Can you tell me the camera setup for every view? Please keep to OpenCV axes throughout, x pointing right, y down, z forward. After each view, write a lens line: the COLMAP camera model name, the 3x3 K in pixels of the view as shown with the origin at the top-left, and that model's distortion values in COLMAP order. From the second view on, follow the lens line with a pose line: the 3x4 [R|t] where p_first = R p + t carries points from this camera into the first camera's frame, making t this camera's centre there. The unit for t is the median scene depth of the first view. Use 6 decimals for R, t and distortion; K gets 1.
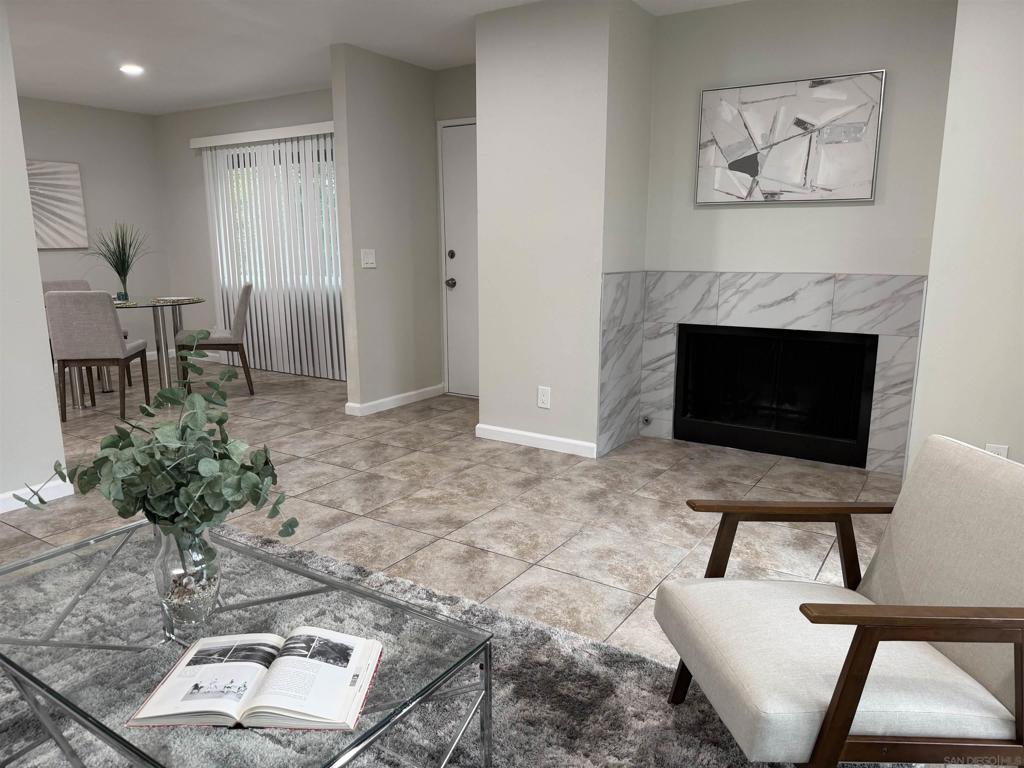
lens RADIAL K [[722.0, 0, 513.6], [0, 722.0, 388.9], [0, 0, 1]] dist [0.111521, -0.203612]
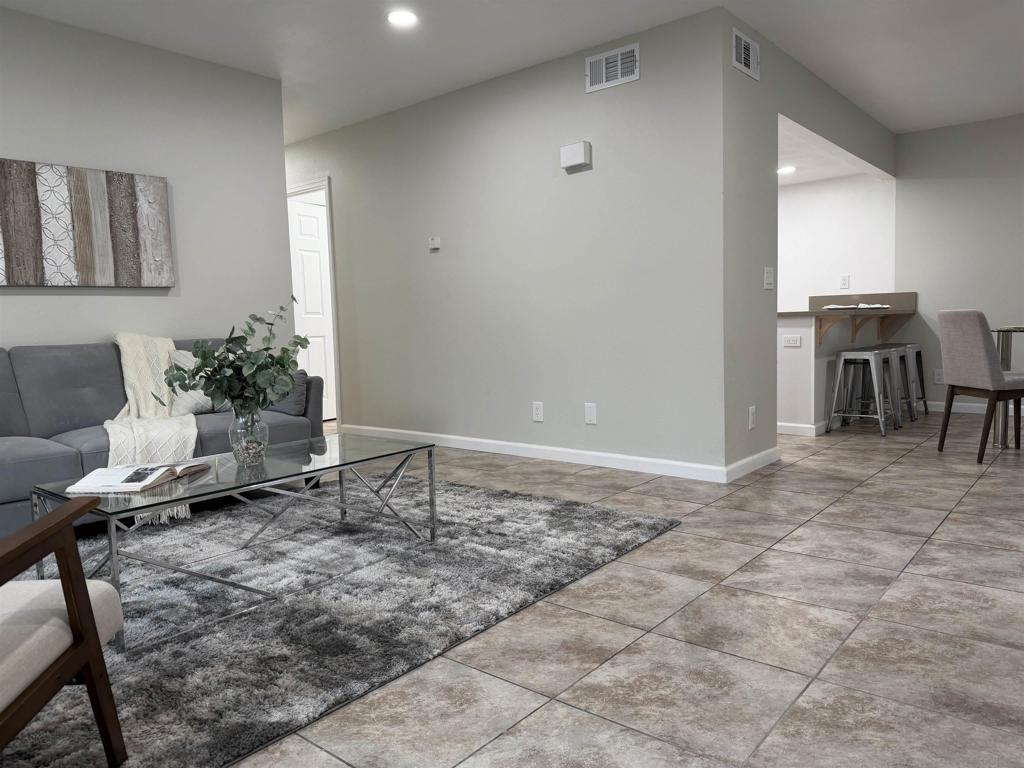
lens RADIAL K [[705.7, 0, 514.0], [0, 705.7, 380.3], [0, 0, 1]] dist [0.122217, -0.183152]
pose [[-0.123808, 0.081344, -0.988967, 0.478715], [-0.166162, 0.980863, 0.101479, -0.063050], [0.978295, 0.176892, -0.107922, 0.766501]]
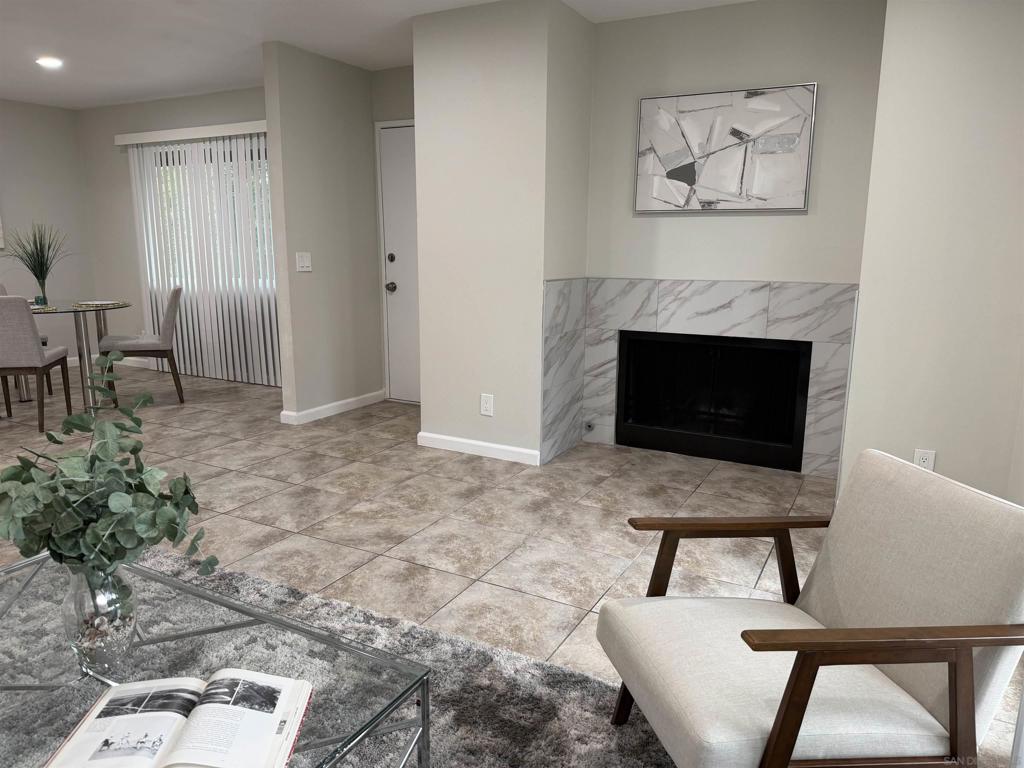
lens RADIAL K [[723.2, 0, 512.0], [0, 723.2, 384.0], [0, 0, 1]] dist [0.088120, -0.122689]
pose [[0.997220, -0.007437, 0.074137, 0.004479], [0.007826, 0.999957, -0.004952, -0.013799], [-0.074097, 0.005518, 0.997236, 0.013642]]
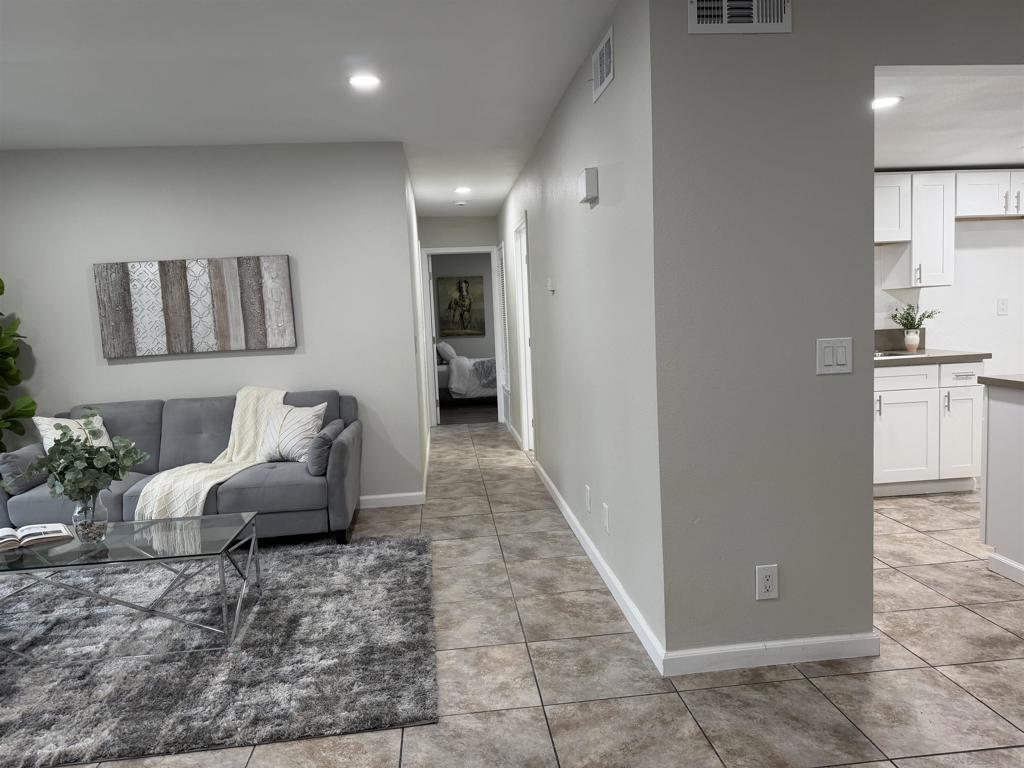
lens RADIAL K [[719.1, 0, 512.0], [0, 719.1, 384.0], [0, 0, 1]] dist [0.056272, -0.071059]
pose [[-0.782223, 0.095324, -0.615663, -0.067892], [-0.079233, 0.964979, 0.250077, -0.302364], [0.617940, 0.244396, -0.747275, 1.358143]]
